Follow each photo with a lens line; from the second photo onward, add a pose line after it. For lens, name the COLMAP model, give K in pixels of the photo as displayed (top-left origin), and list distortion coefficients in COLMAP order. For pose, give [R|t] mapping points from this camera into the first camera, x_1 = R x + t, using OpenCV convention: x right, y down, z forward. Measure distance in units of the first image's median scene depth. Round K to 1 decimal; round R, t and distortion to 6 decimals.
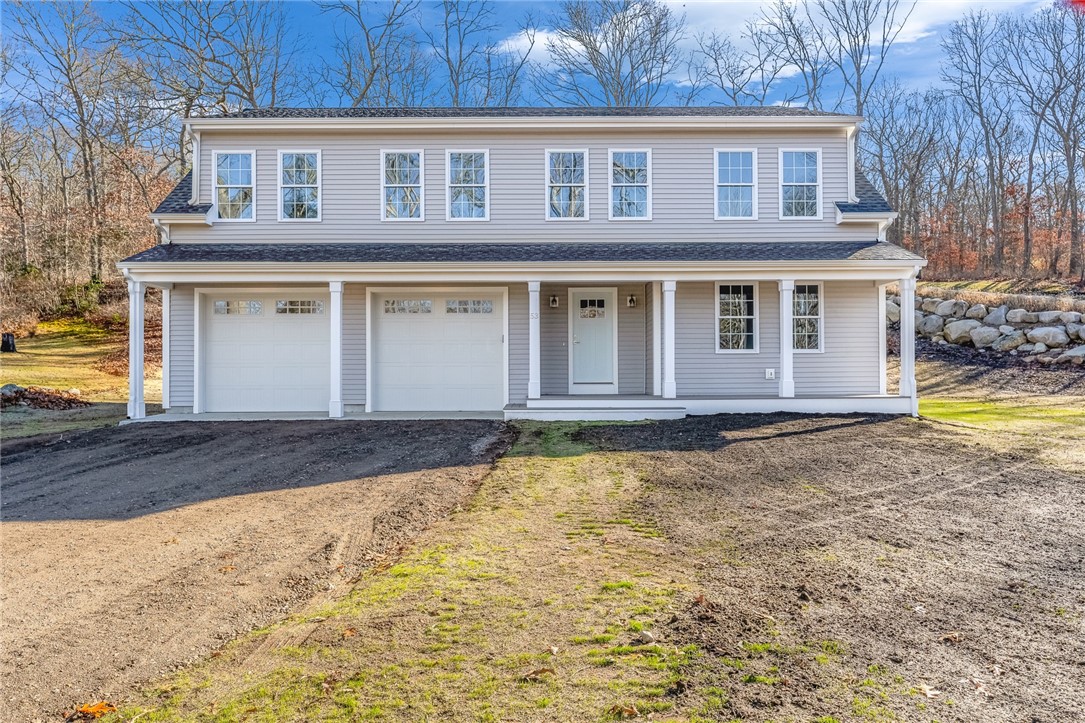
lens RADIAL K [[736.6, 0, 542.4], [0, 736.6, 357.3], [0, 0, 1]] dist [0.011821, 0.001004]
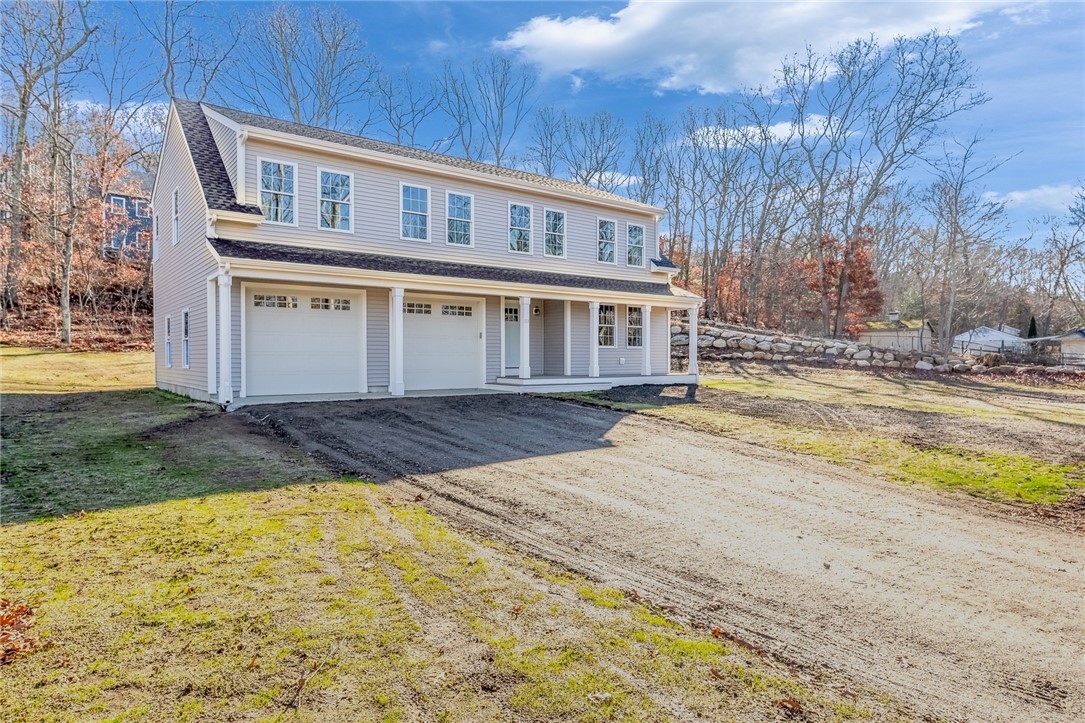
lens RADIAL K [[618.8, 0, 543.6], [0, 618.8, 365.5], [0, 0, 1]] dist [-0.002571, -0.001077]
pose [[0.810870, -0.002388, 0.585222, -0.625312], [-0.013635, 0.999643, 0.022972, 0.002217], [-0.585068, -0.026607, 0.810548, 0.000262]]
